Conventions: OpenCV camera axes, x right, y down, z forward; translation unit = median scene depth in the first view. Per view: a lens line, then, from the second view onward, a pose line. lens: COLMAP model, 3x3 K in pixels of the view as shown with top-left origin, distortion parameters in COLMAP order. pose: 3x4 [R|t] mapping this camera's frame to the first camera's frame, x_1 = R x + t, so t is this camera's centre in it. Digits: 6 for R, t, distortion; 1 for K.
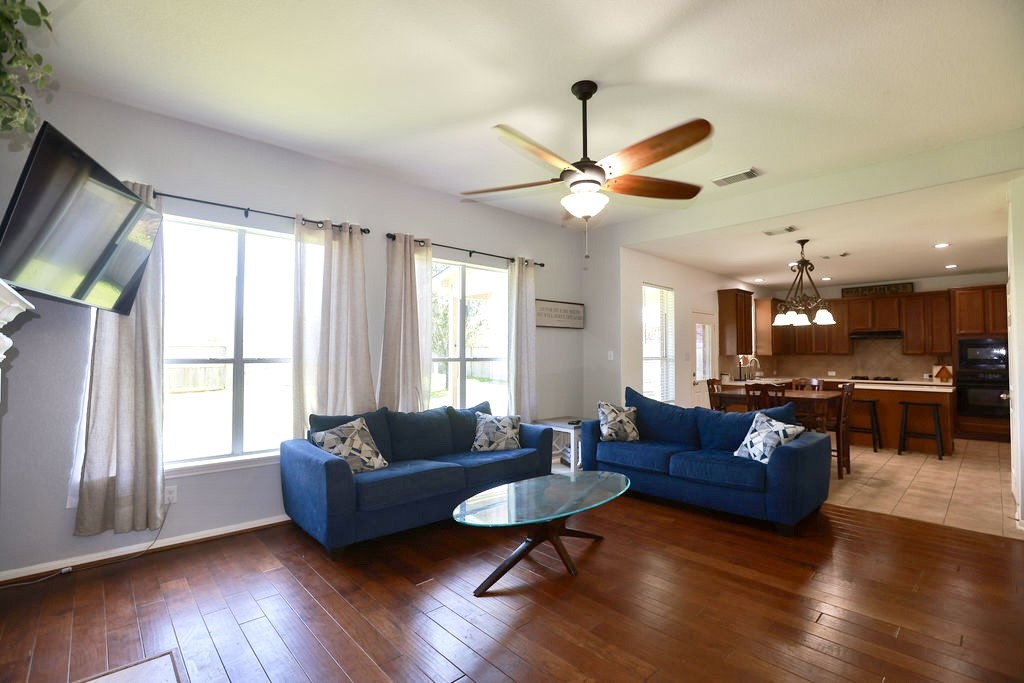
lens RADIAL K [[468.7, 0, 509.3], [0, 468.7, 340.6], [0, 0, 1]] dist [-0.016924, 0.003521]
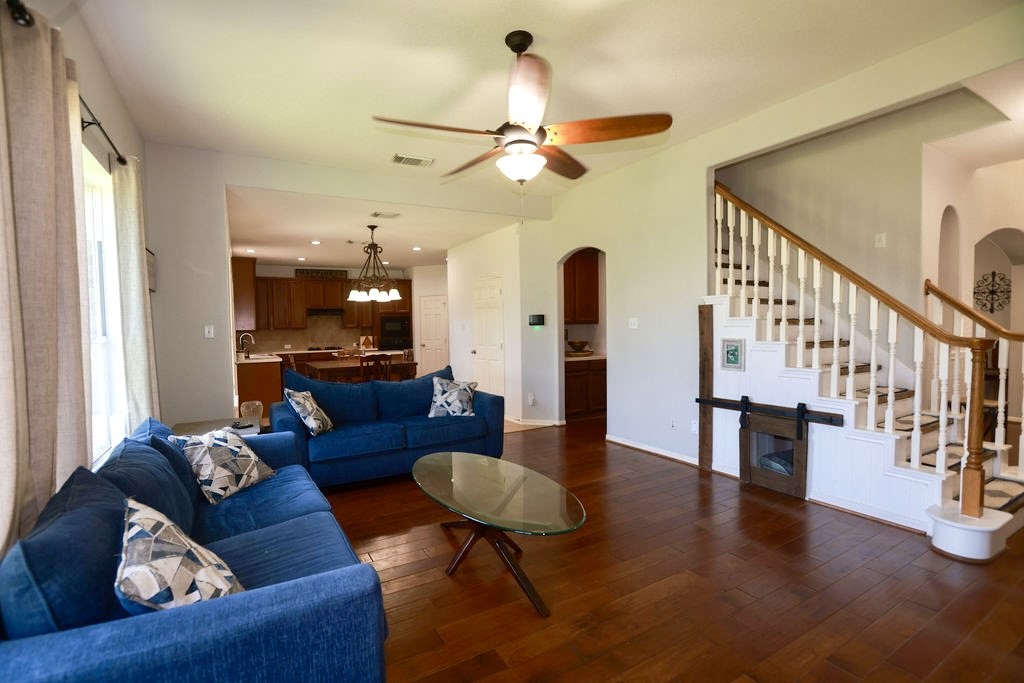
lens RADIAL K [[468.7, 0, 506.3], [0, 468.7, 347.8], [0, 0, 1]] dist [-0.016924, 0.003521]
pose [[0.255578, -0.050374, 0.965475, -0.265256], [-0.012495, 0.998386, 0.055399, 0.008262], [-0.966708, -0.026223, 0.254536, 0.267111]]
